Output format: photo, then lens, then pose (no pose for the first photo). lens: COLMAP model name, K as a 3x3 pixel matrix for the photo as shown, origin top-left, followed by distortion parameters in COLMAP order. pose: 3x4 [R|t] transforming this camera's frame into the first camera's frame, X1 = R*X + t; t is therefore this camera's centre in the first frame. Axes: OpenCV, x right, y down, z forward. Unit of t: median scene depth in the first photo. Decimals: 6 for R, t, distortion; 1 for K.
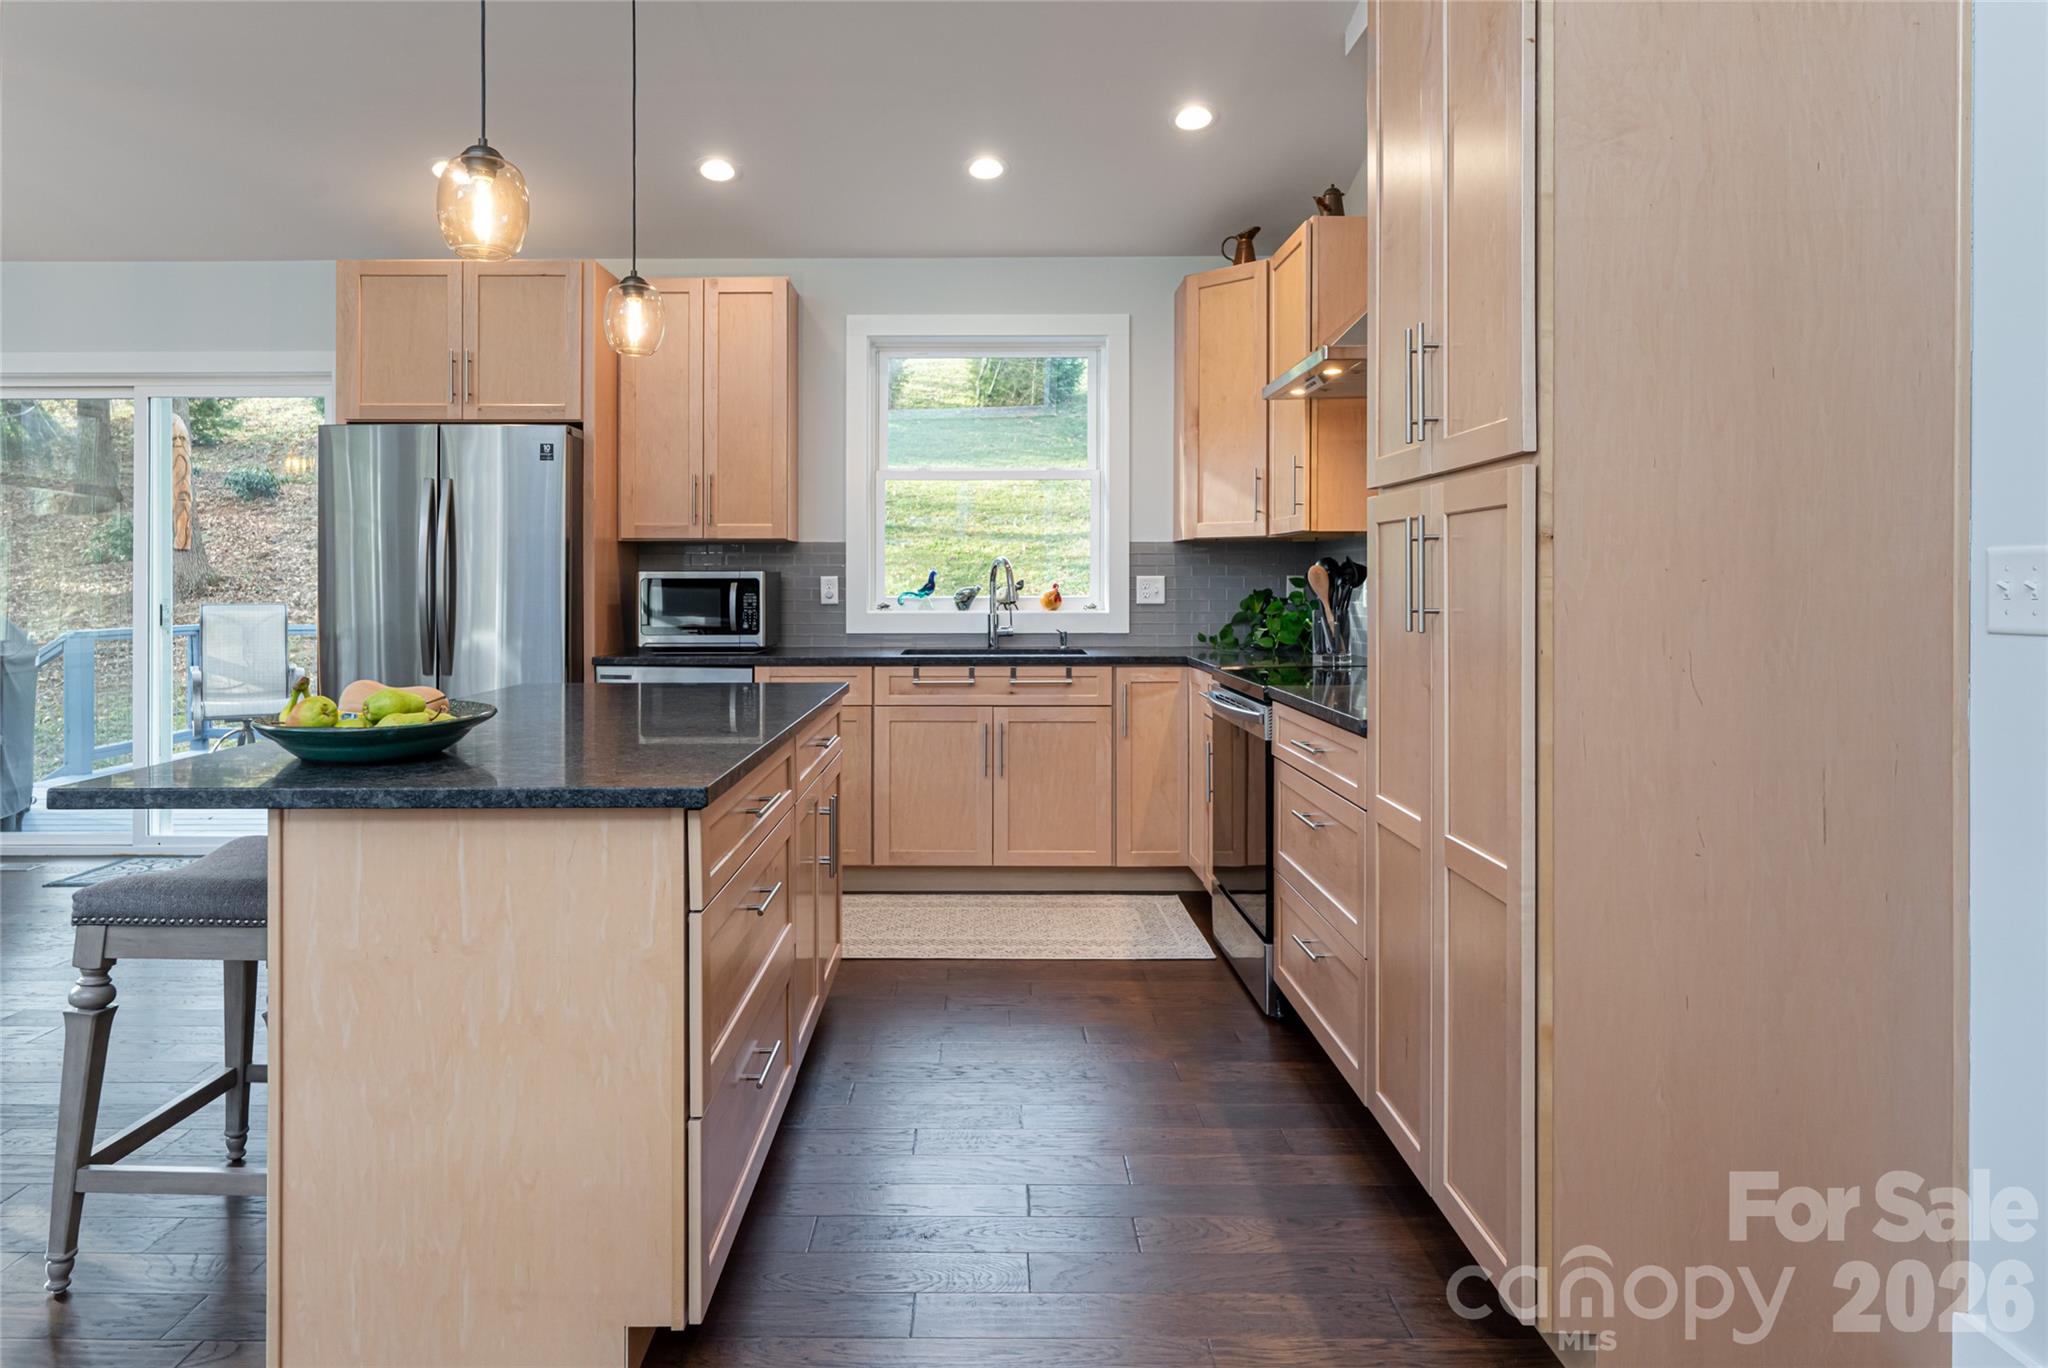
lens RADIAL K [[1224.2, 0, 973.7], [0, 1224.2, 583.2], [0, 0, 1]] dist [-0.005162, -0.001005]
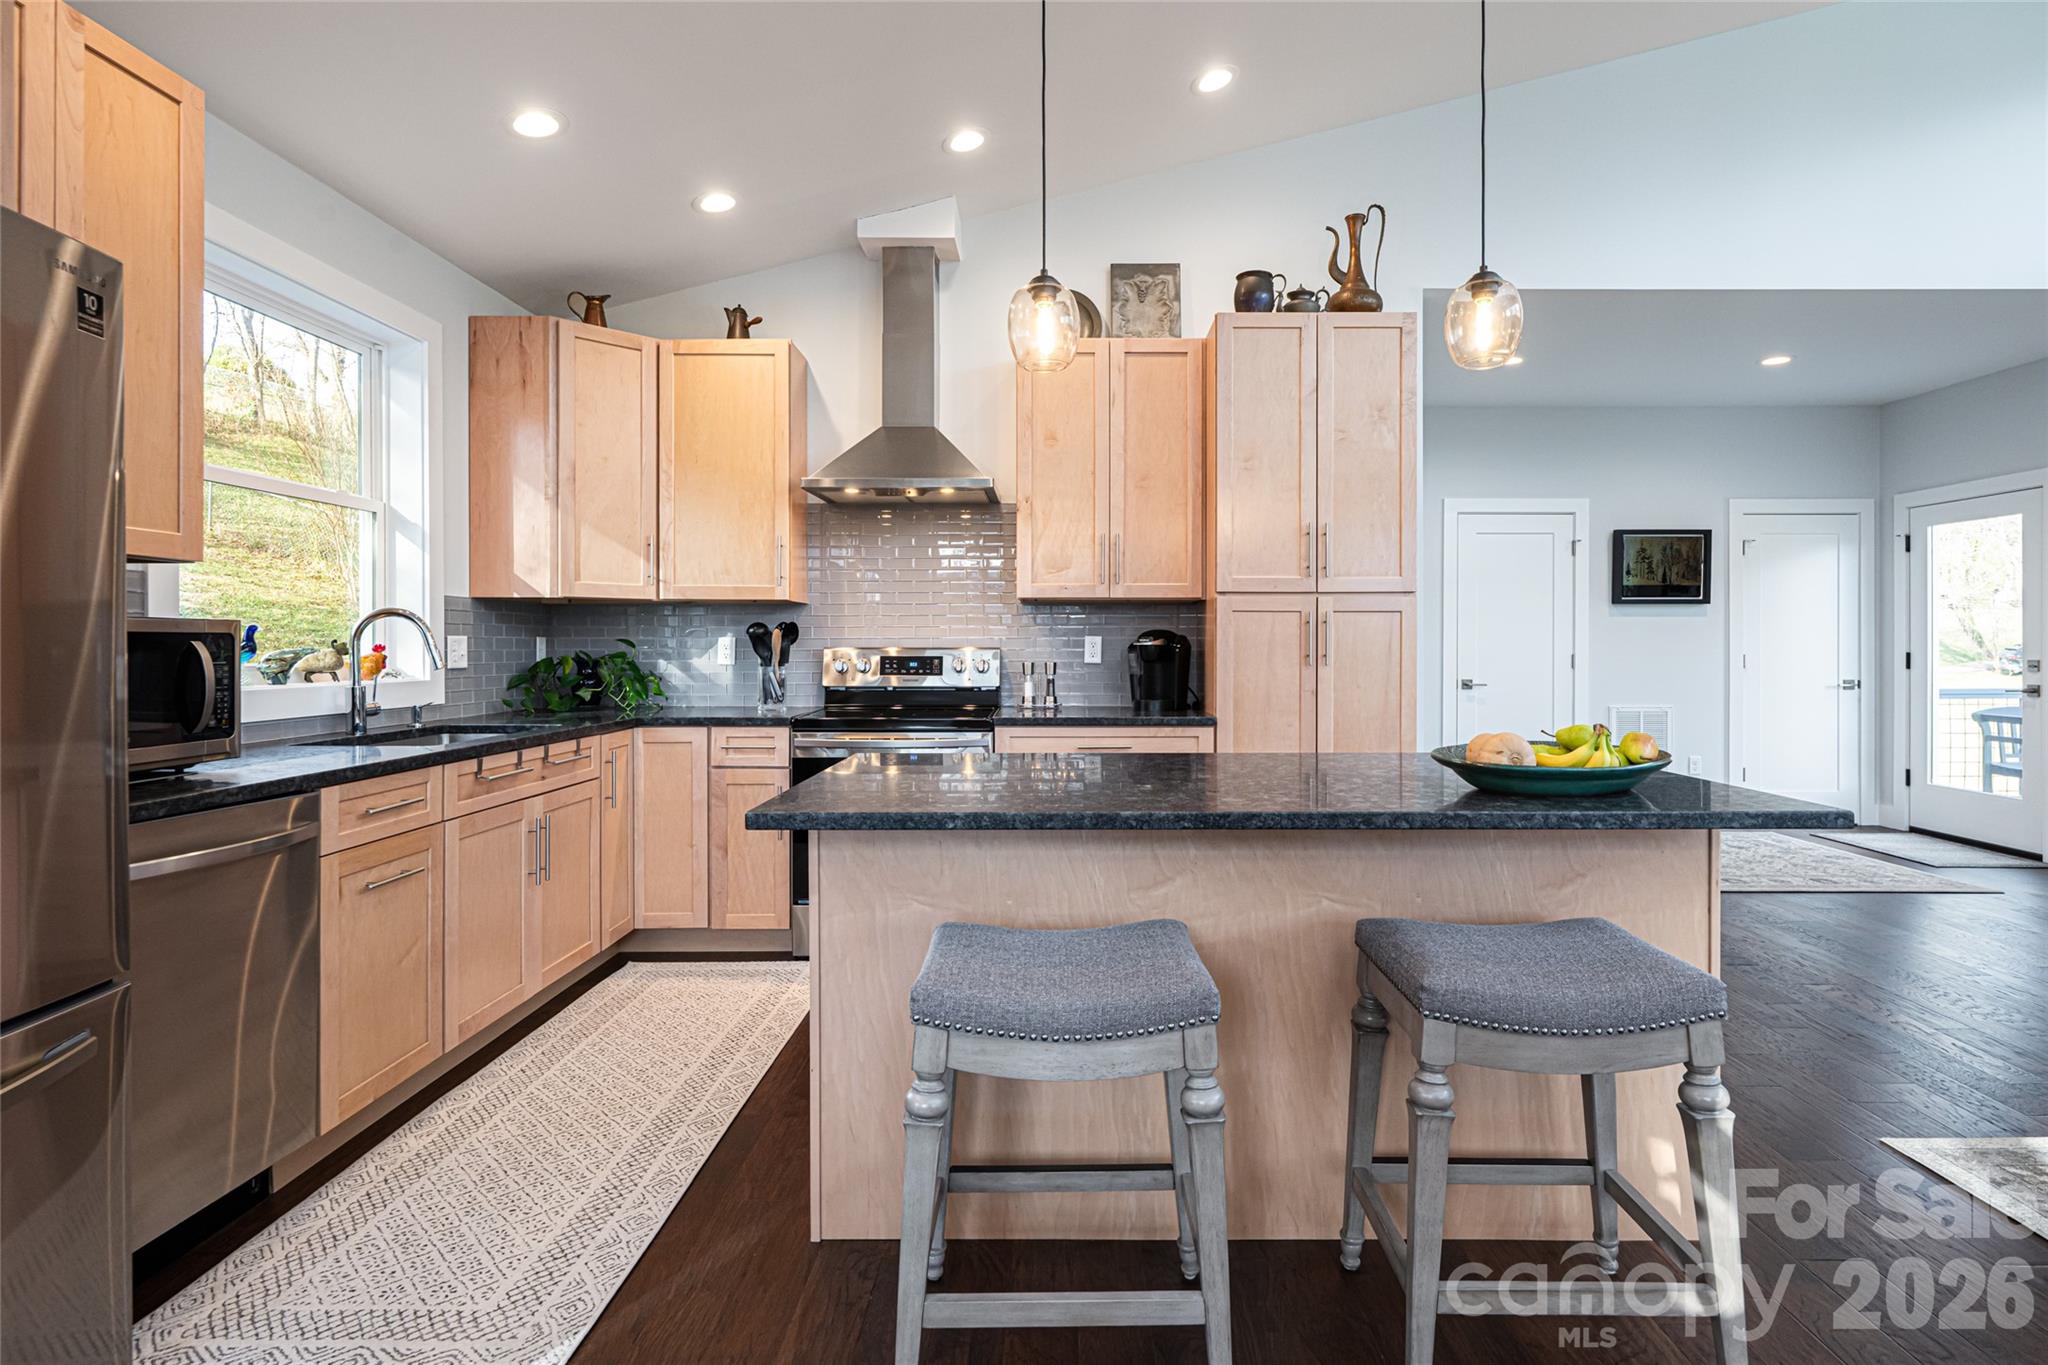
lens RADIAL K [[1041.1, 0, 1062.1], [0, 1041.1, 648.2], [0, 0, 1]] dist [-0.003570, -0.000718]
pose [[-0.007587, -0.000492, 0.999971, -0.595696], [0.000829, 1.000000, 0.000499, 0.002852], [-0.999971, 0.000833, -0.007587, 0.589340]]
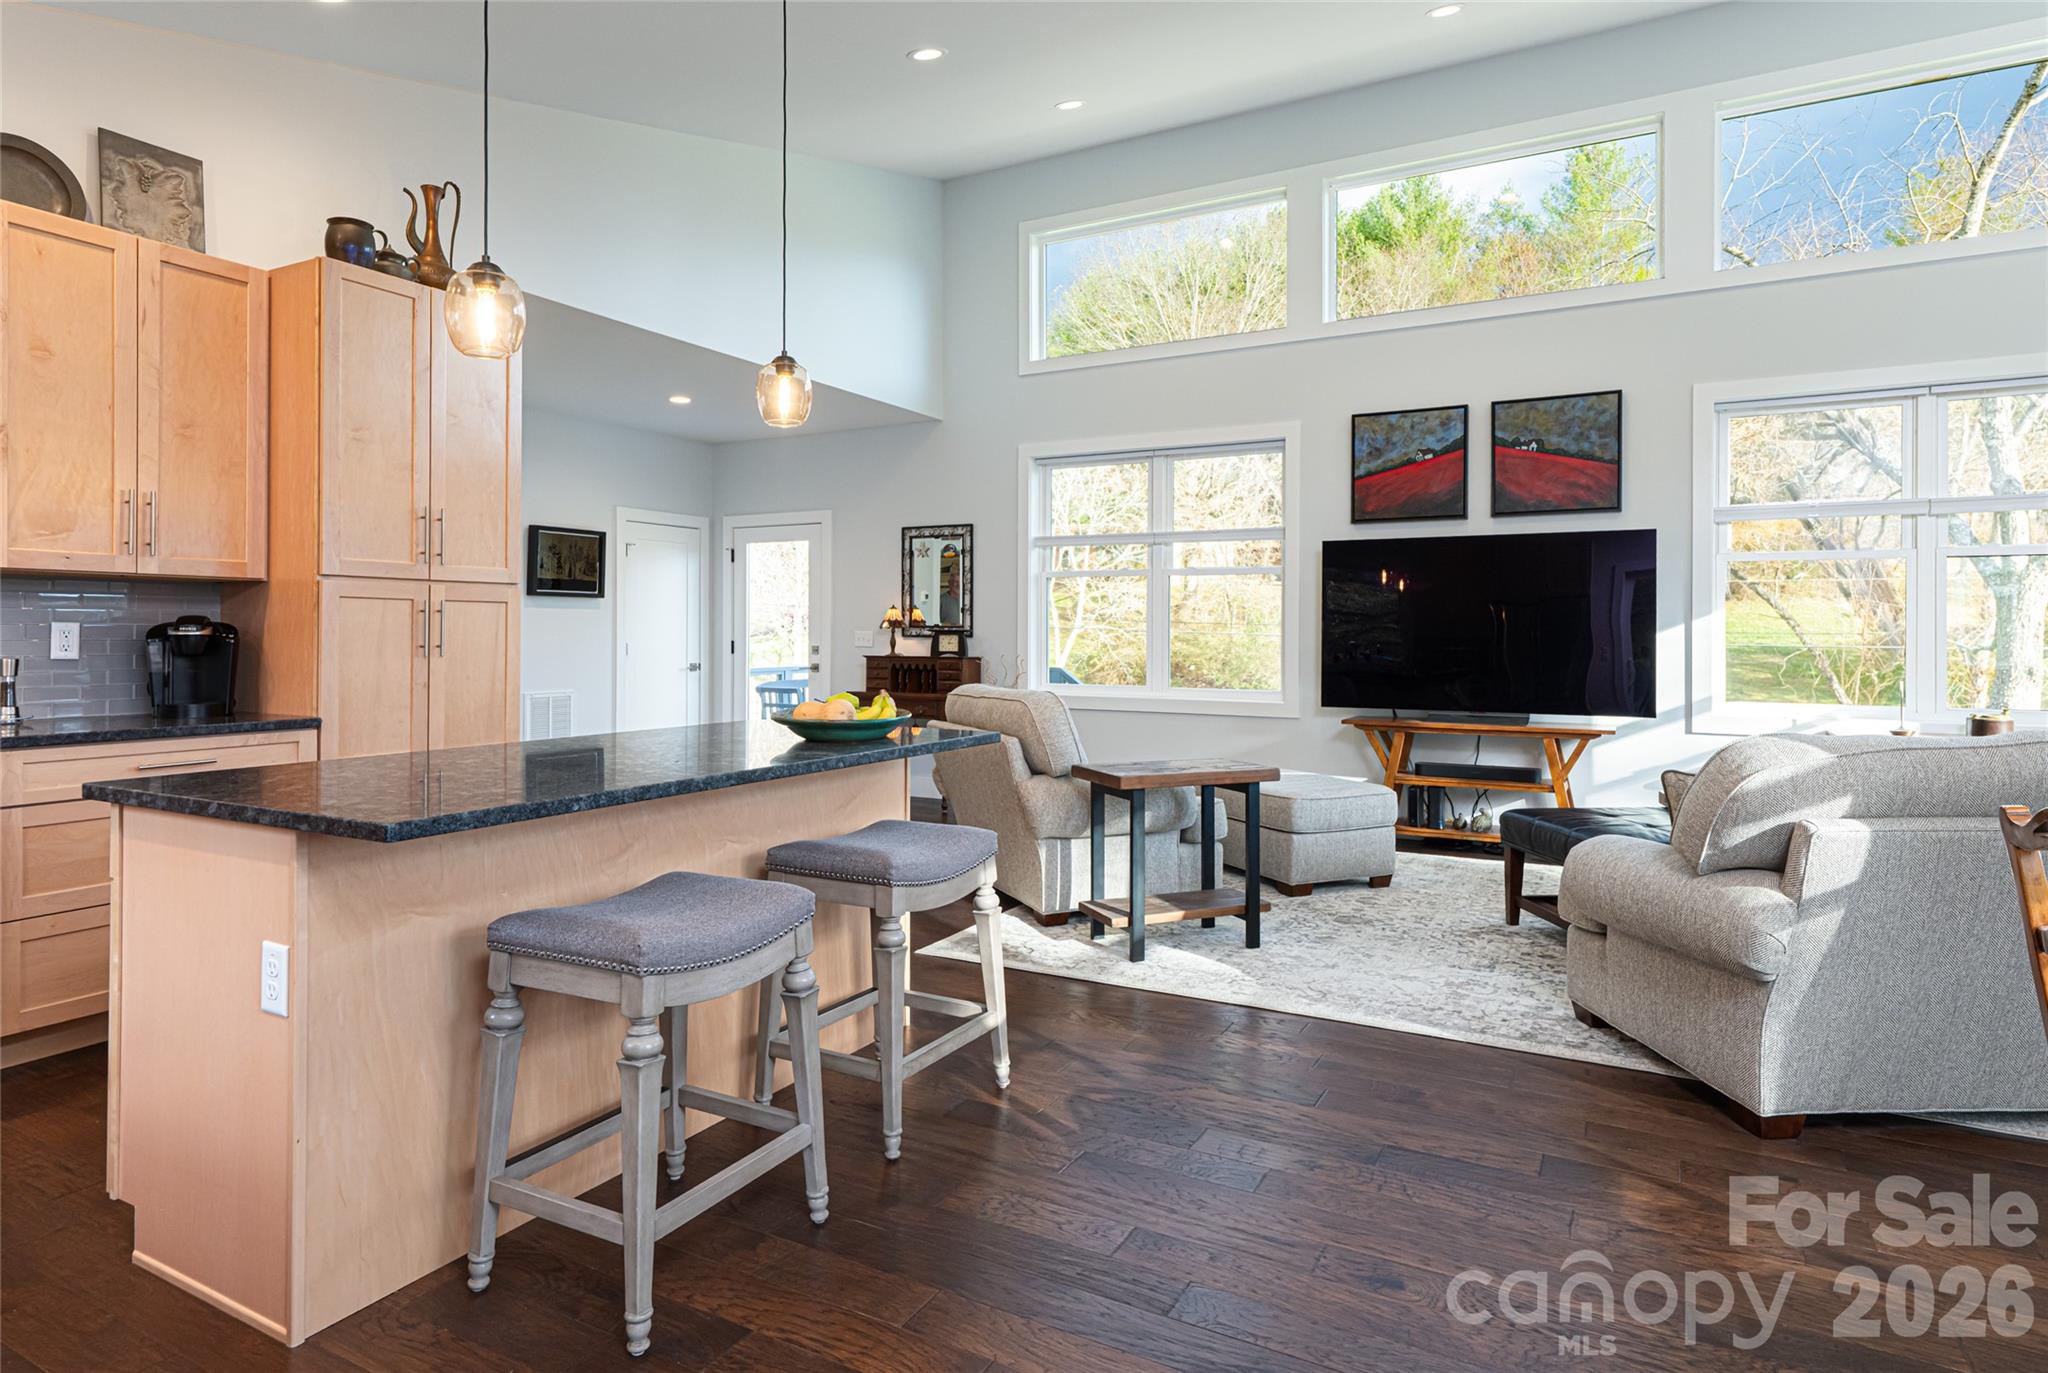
lens RADIAL K [[1135.3, 0, 1030.6], [0, 1135.3, 633.0], [0, 0, 1]] dist [0.001834, -0.000044]
pose [[-0.884588, 0.000834, 0.466373, -0.577021], [-0.000192, 0.999998, -0.002153, 0.001161], [-0.466374, -0.001994, -0.884586, 0.899381]]
